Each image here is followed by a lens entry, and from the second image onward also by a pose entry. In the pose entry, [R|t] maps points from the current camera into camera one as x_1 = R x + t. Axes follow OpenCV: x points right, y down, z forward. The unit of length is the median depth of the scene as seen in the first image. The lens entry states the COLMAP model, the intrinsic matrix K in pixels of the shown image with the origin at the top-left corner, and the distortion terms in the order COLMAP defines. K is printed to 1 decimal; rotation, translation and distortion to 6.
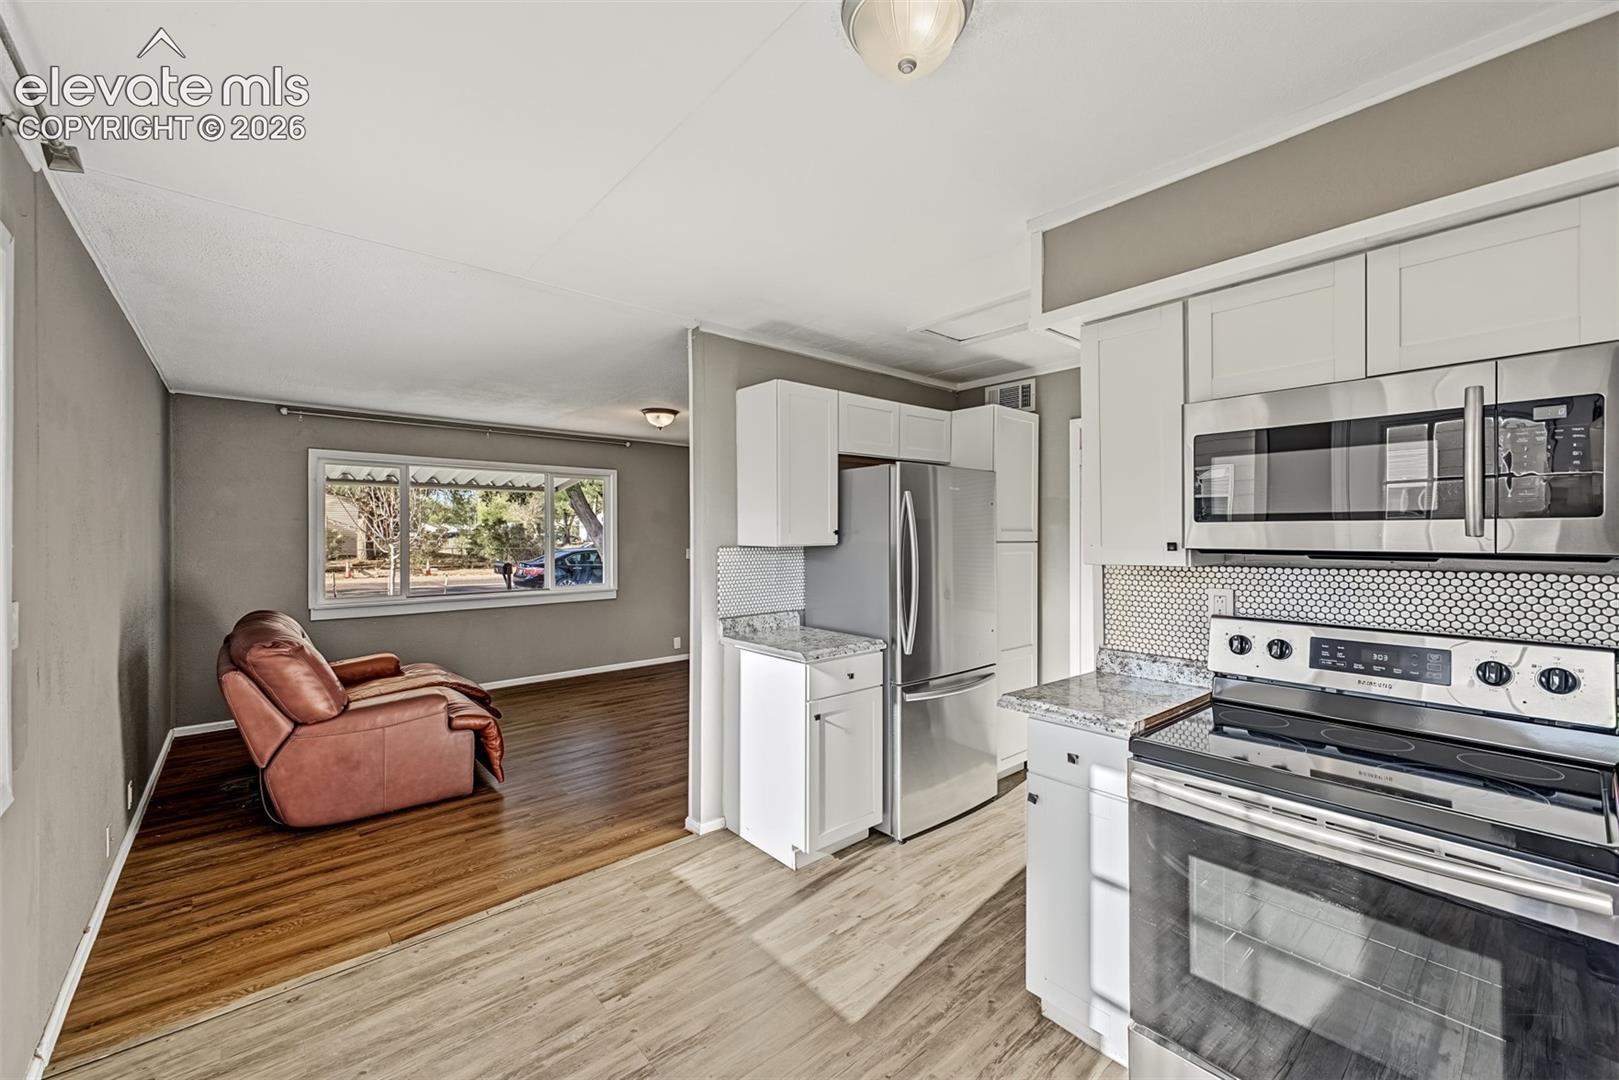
lens RADIAL K [[639.9, 0, 802.1], [0, 639.9, 537.3], [0, 0, 1]] dist [0.027738, -0.008496]
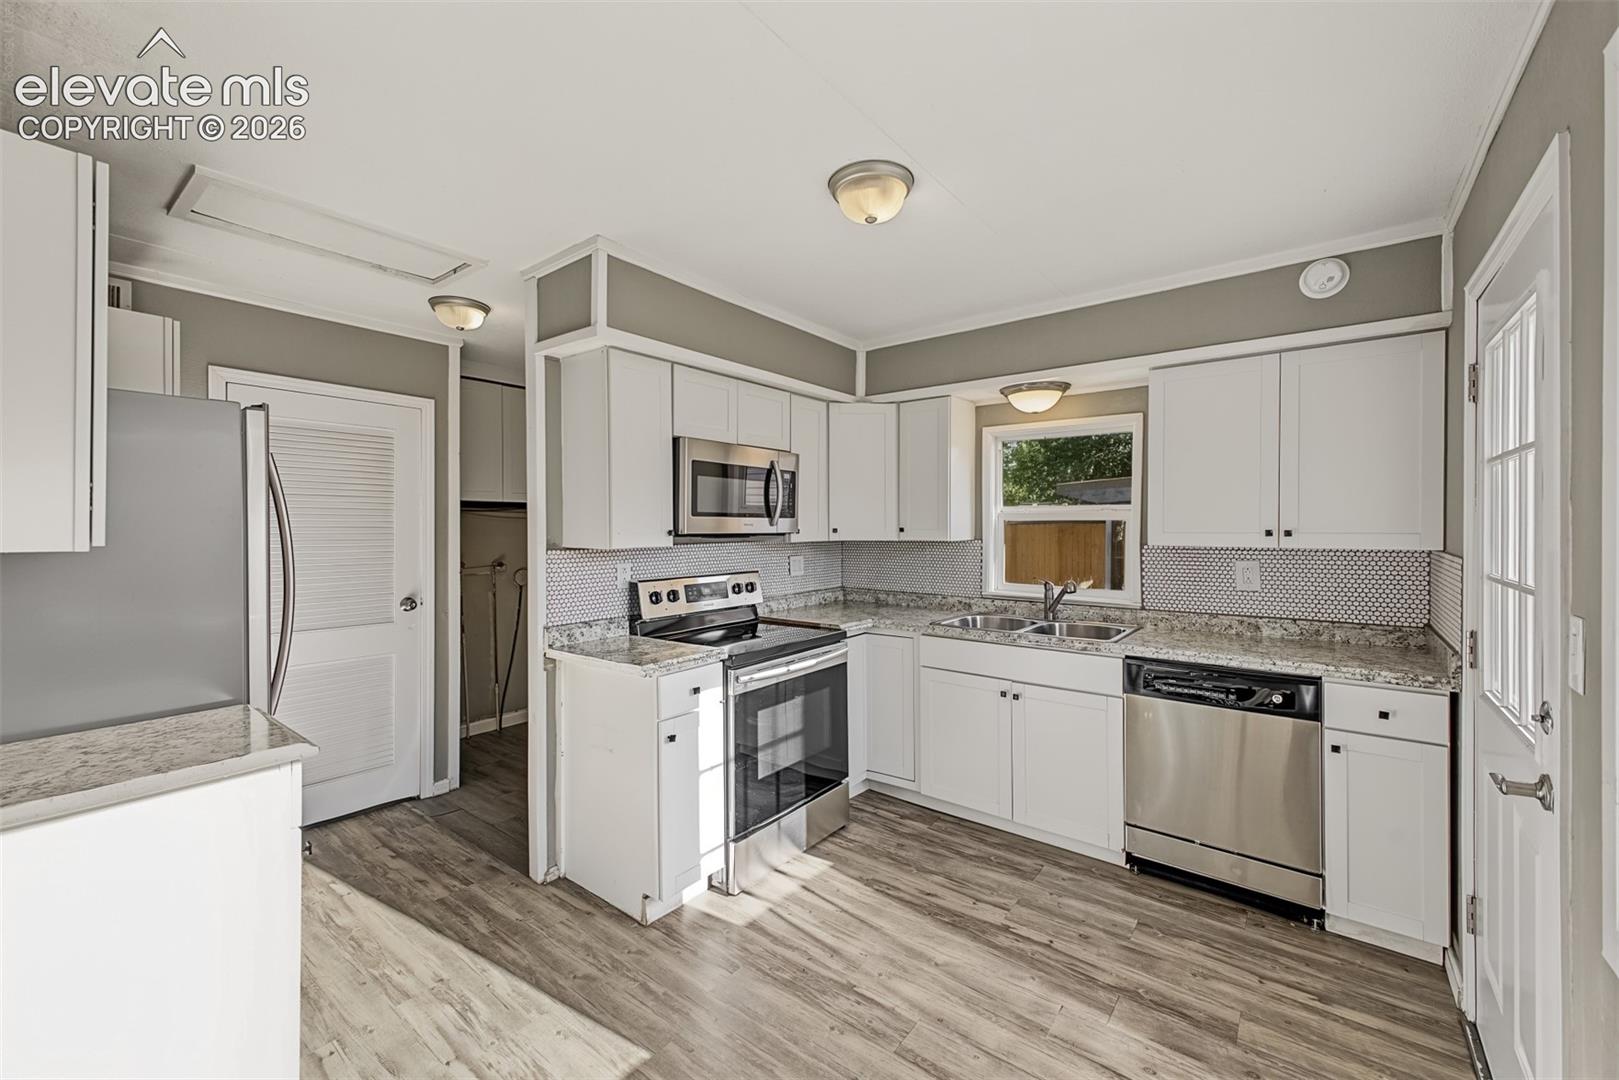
lens RADIAL K [[651.6, 0, 814.9], [0, 651.6, 531.1], [0, 0, 1]] dist [0.018537, -0.000528]
pose [[-0.206138, -0.007482, 0.978494, -0.800825], [0.002811, 0.999962, 0.008238, -0.000442], [-0.978519, 0.004448, -0.206109, 0.866009]]
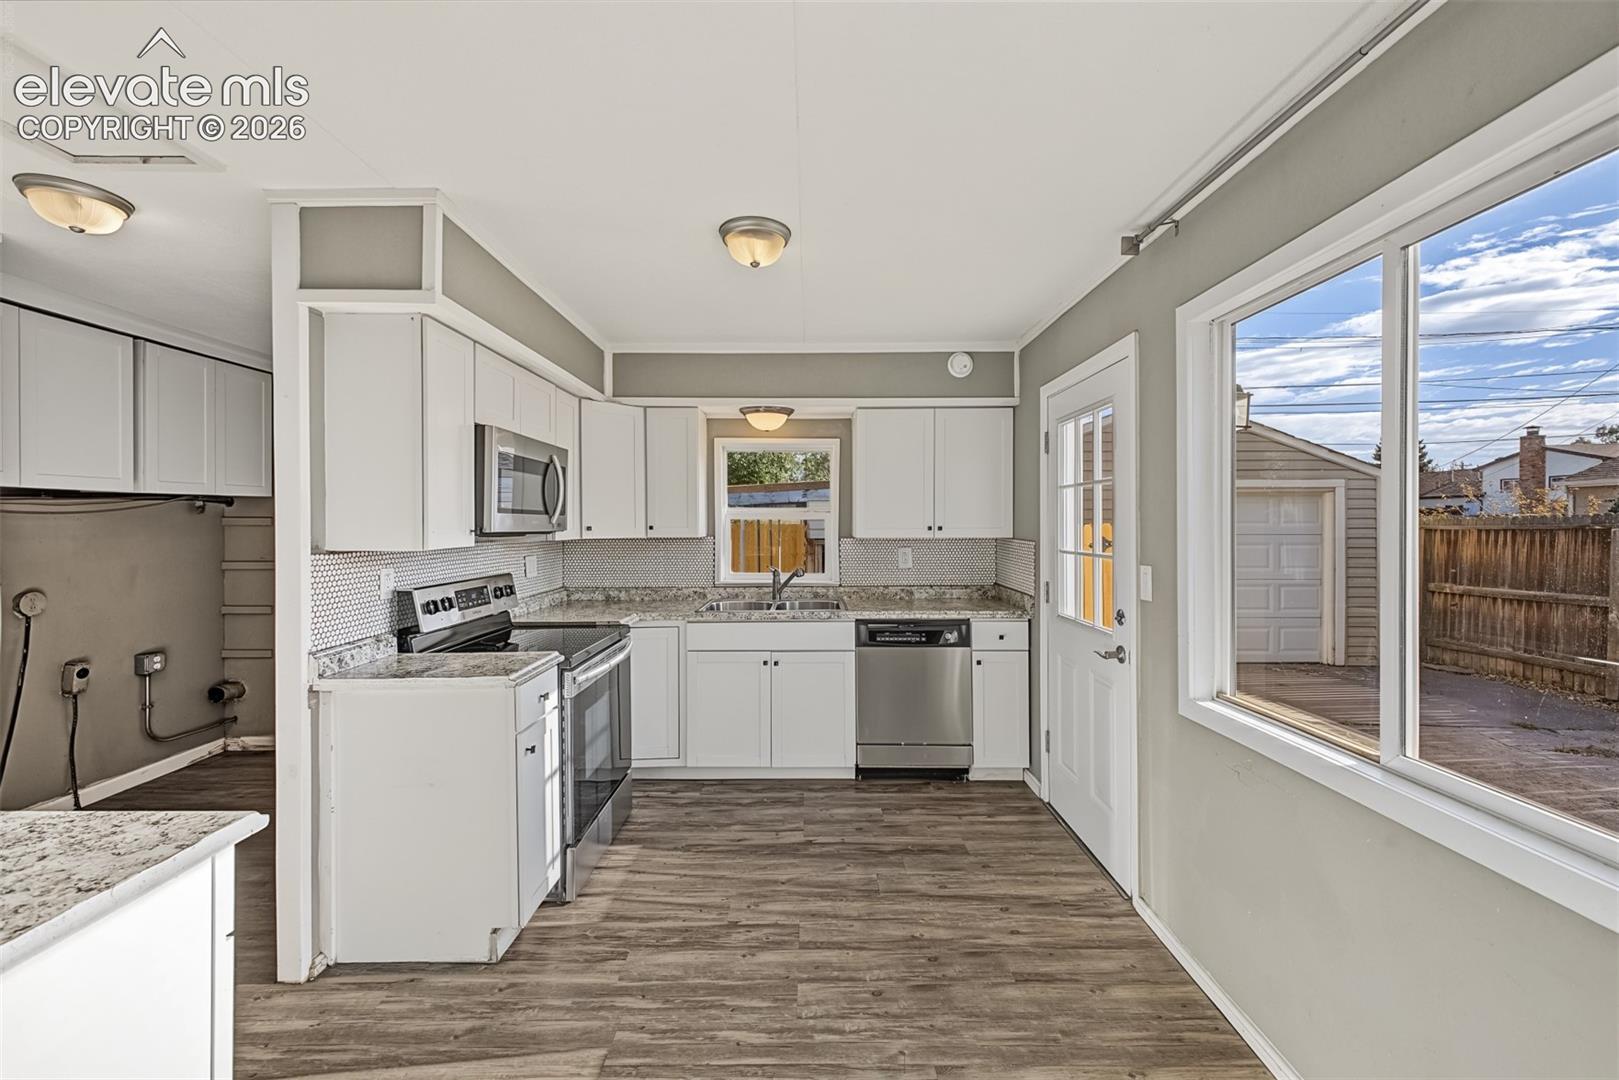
lens RADIAL K [[641.6, 0, 808.2], [0, 641.6, 527.6], [0, 0, 1]] dist [0.030829, -0.009079]
pose [[-0.760836, -0.000217, 0.648944, -0.677001], [0.004884, 0.999970, 0.006060, 0.002043], [-0.648926, 0.007780, -0.760812, 1.366477]]
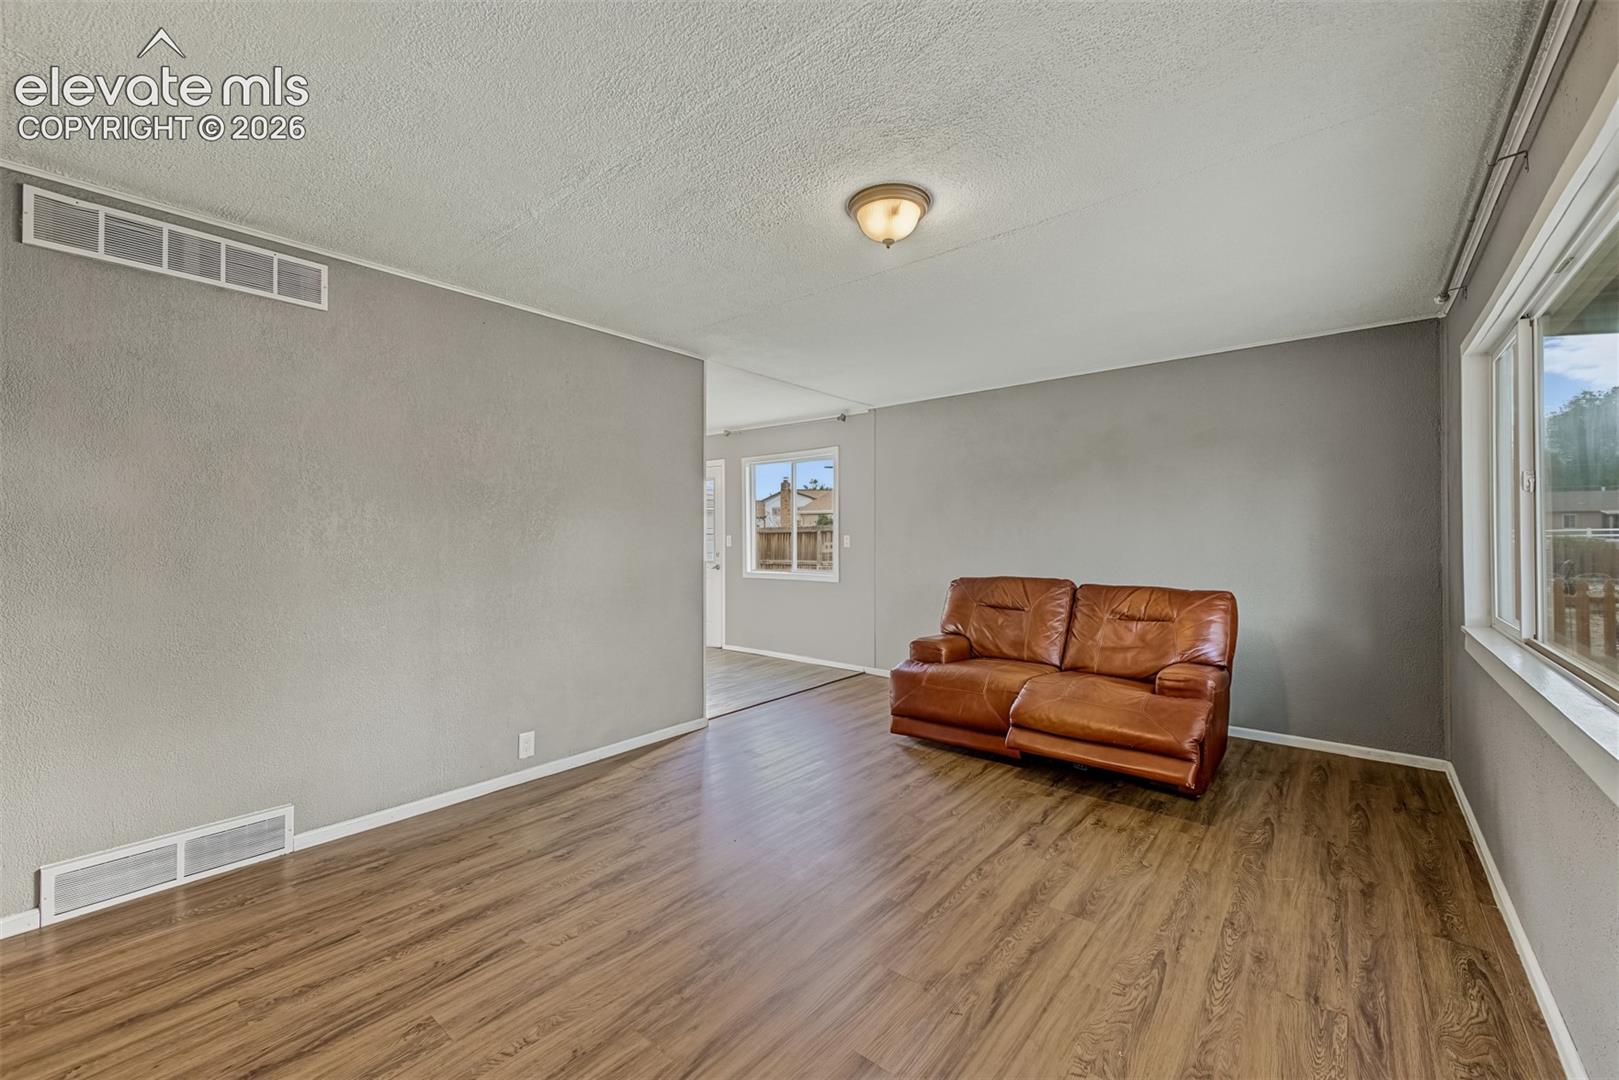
lens RADIAL K [[639.9, 0, 802.1], [0, 639.9, 537.3], [0, 0, 1]] dist [0.027738, -0.008496]
pose [[-0.986908, 0.001660, -0.161277, -0.236362], [0.000764, 0.999984, 0.005617, 0.064238], [0.161284, 0.005420, -0.986893, 3.543205]]
